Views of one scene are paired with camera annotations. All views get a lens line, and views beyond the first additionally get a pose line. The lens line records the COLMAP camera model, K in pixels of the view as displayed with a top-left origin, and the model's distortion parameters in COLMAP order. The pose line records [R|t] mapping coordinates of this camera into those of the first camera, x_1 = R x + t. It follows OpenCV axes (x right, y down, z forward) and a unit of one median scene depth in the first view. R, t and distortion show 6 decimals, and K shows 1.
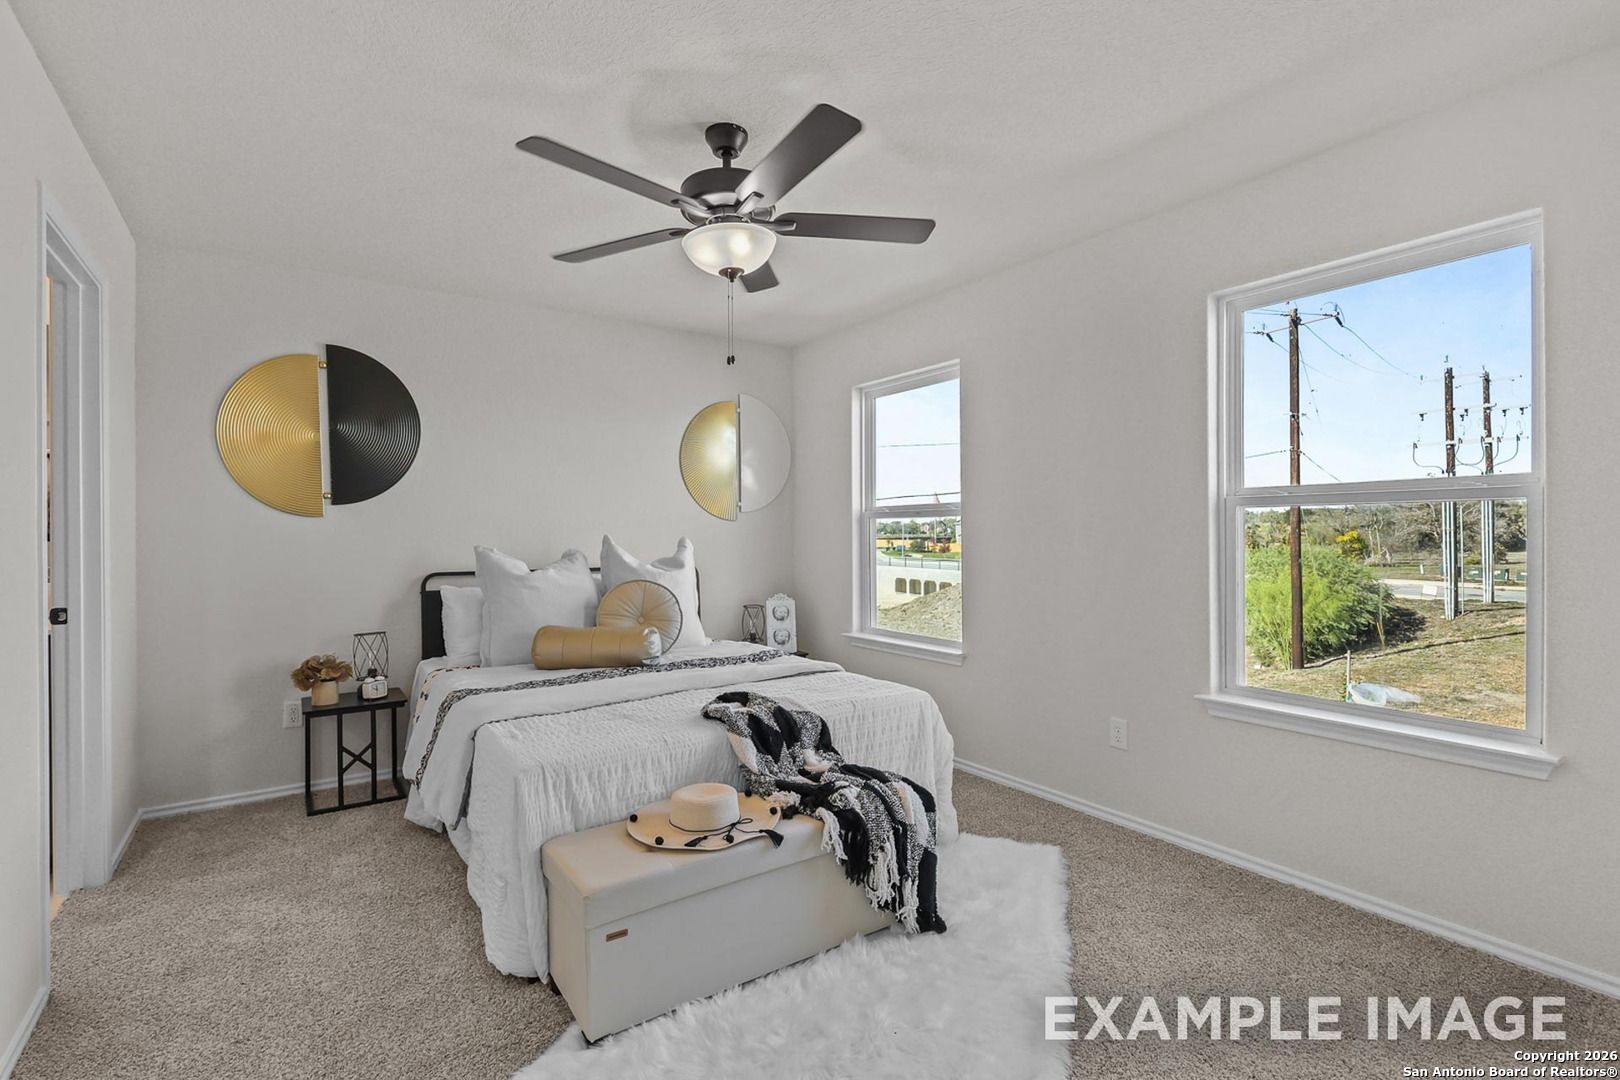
lens RADIAL K [[740.6, 0, 803.1], [0, 740.6, 542.0], [0, 0, 1]] dist [-0.001462, 0.000864]
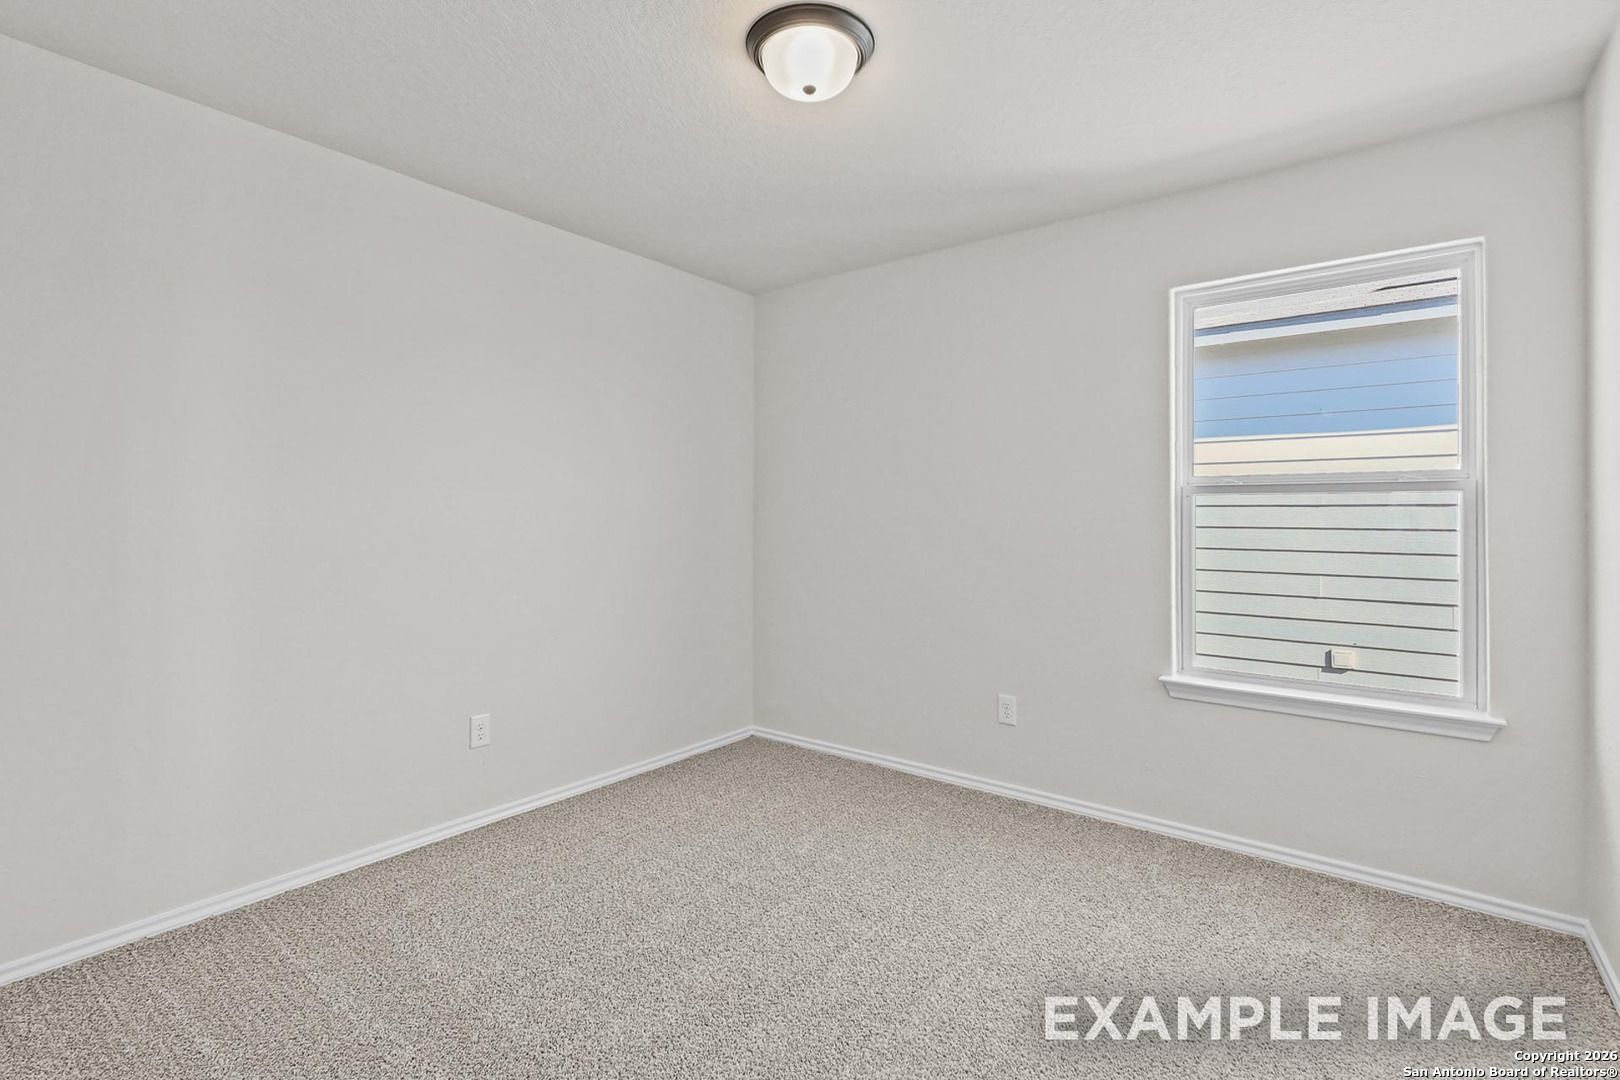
lens RADIAL K [[642.8, 0, 810.5], [0, 642.8, 512.0], [0, 0, 1]] dist [0.001011, 0.000342]
pose [[0.927002, 0.010759, 0.374902, -0.251591], [-0.003828, 0.999808, -0.019228, -0.003481], [-0.375037, 0.016389, 0.926865, 0.361846]]
